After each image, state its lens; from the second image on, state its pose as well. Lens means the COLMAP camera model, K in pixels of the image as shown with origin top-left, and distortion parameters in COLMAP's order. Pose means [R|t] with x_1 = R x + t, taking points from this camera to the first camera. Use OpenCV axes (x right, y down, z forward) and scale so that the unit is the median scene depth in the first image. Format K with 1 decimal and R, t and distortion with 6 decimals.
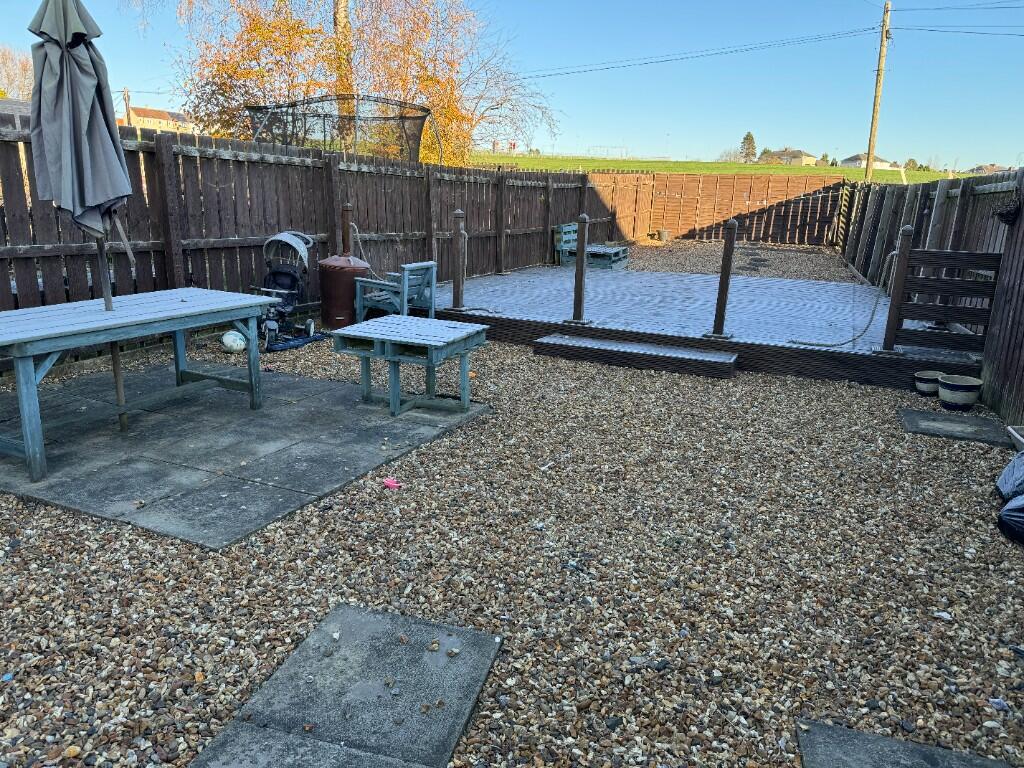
lens RADIAL K [[708.3, 0, 512.0], [0, 708.3, 384.0], [0, 0, 1]] dist [0.104891, -0.144314]
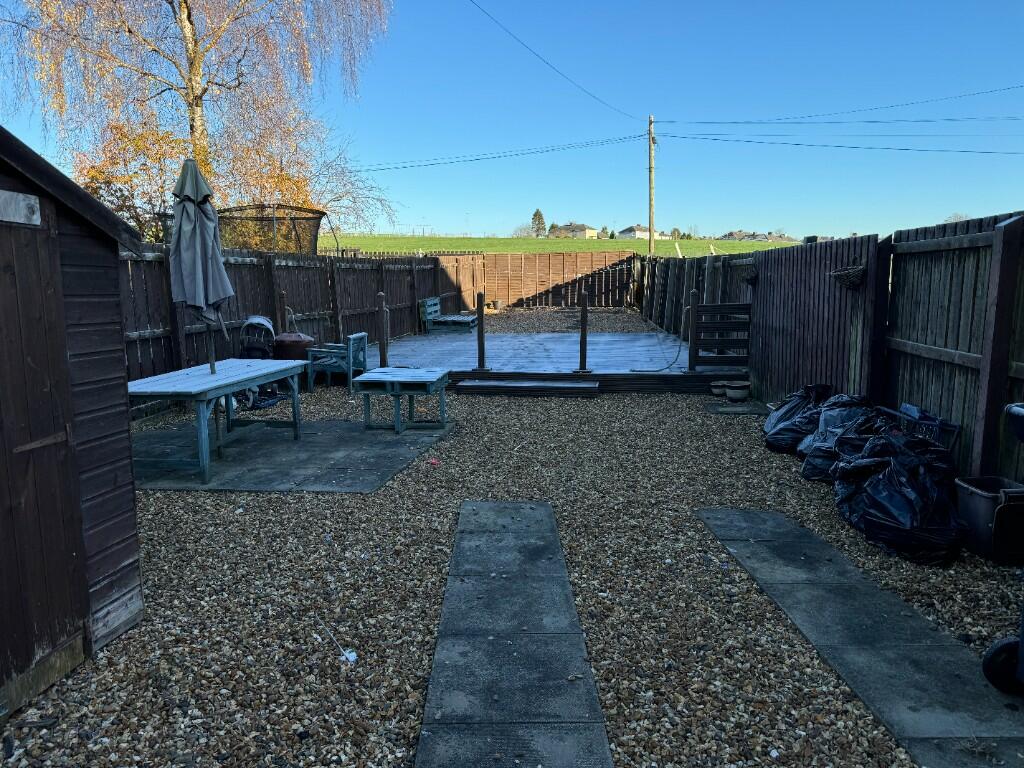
lens RADIAL K [[709.7, 0, 501.7], [0, 709.7, 390.7], [0, 0, 1]] dist [0.097459, -0.137122]
pose [[0.967446, -0.082112, 0.239387, -0.250797], [0.103267, 0.991654, -0.077192, 0.075895], [-0.231050, 0.099399, 0.967851, -0.390431]]
